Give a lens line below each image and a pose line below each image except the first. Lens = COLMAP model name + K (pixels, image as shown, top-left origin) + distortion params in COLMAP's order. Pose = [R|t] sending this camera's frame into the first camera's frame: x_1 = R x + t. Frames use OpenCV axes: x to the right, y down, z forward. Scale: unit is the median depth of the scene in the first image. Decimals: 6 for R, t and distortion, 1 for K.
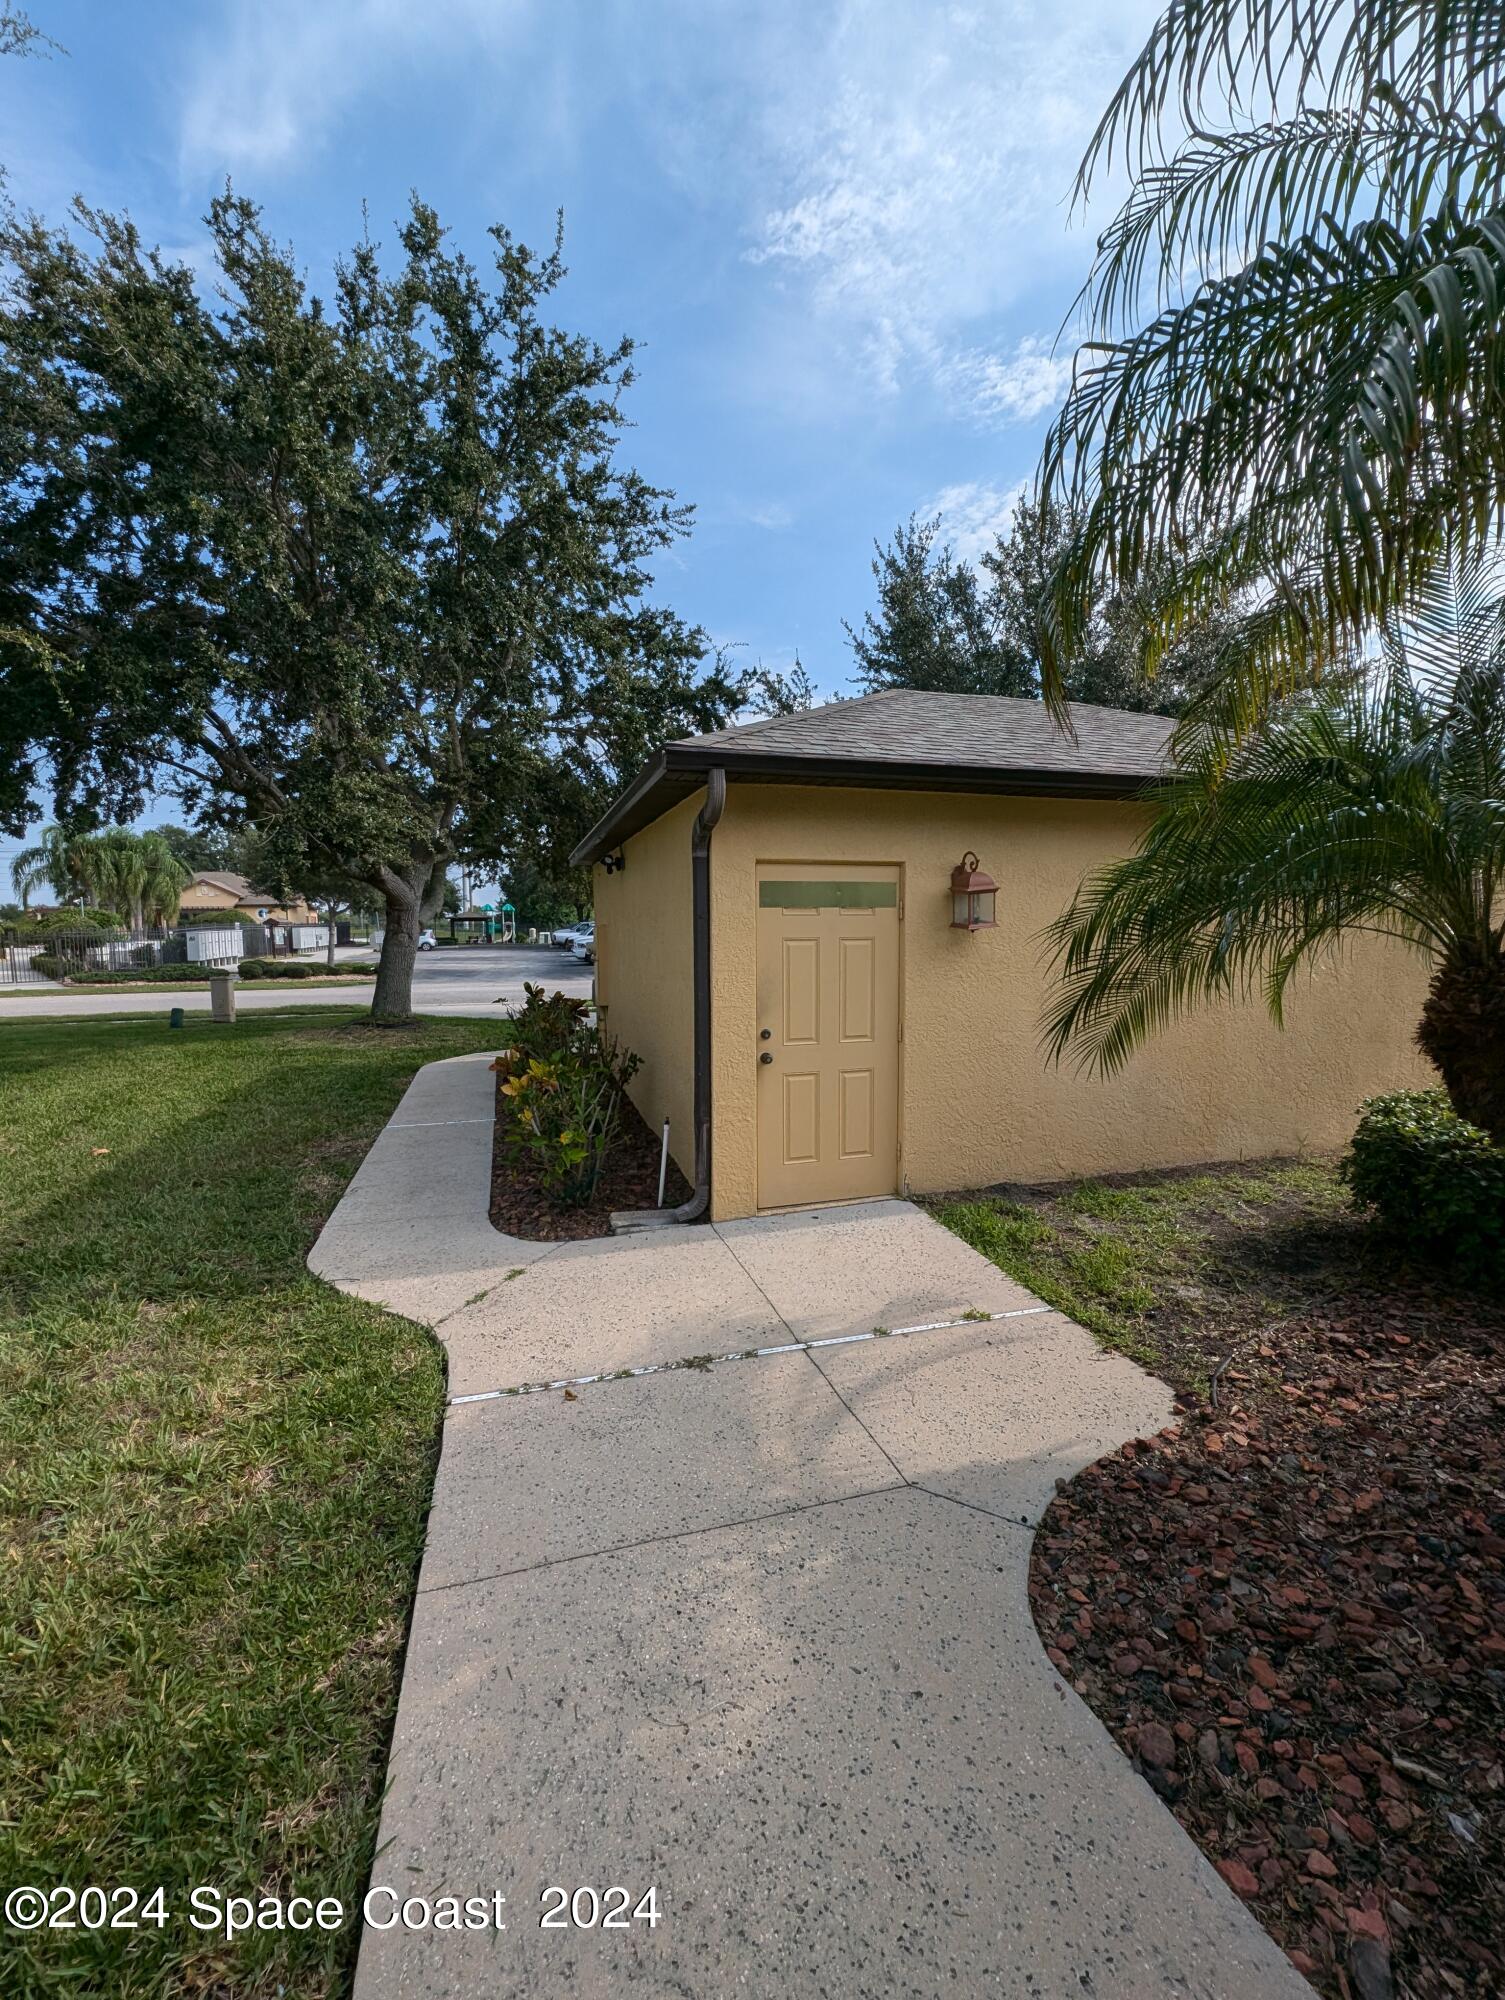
lens RADIAL K [[867.7, 0, 752.2], [0, 867.7, 1028.6], [0, 0, 1]] dist [-0.002339, -0.000192]
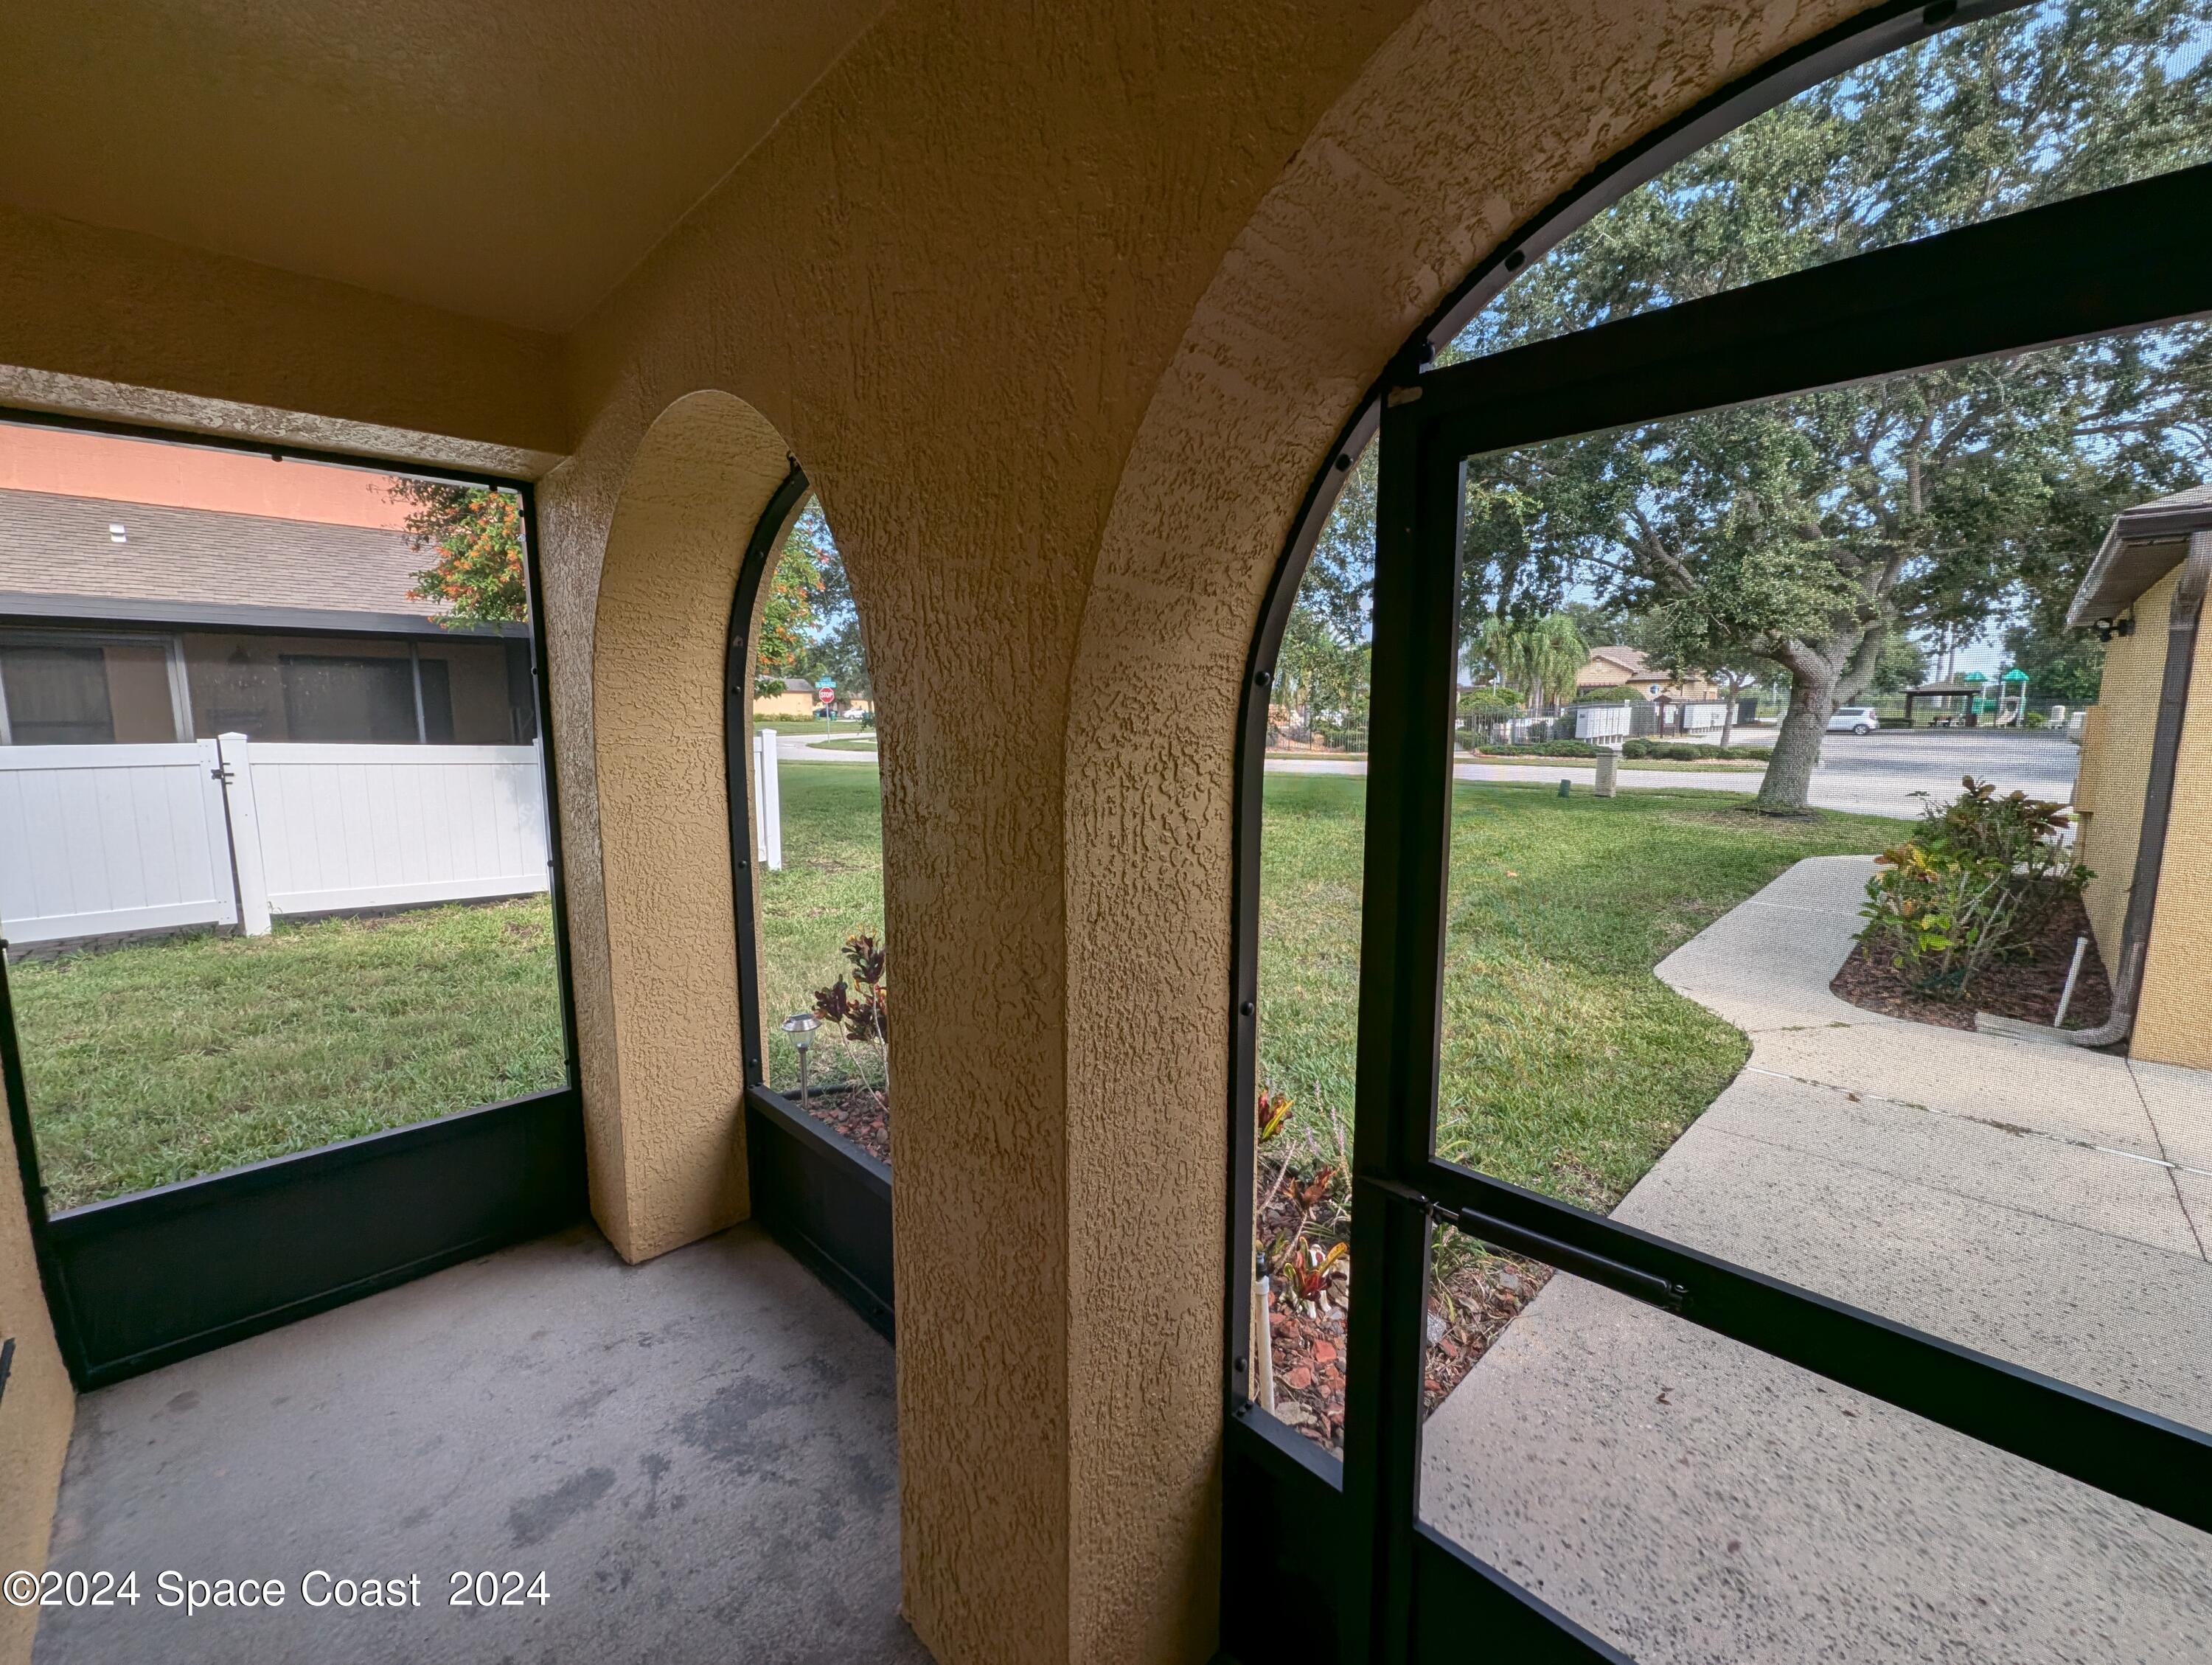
lens RADIAL K [[1003.3, 0, 1101.2], [0, 1003.3, 830.5], [0, 0, 1]] dist [0.000537, -0.000493]
pose [[0.531579, 0.107699, -0.840134, 0.094492], [-0.099387, 0.992962, 0.064405, 0.016174], [0.841158, 0.049262, 0.538541, -0.169673]]
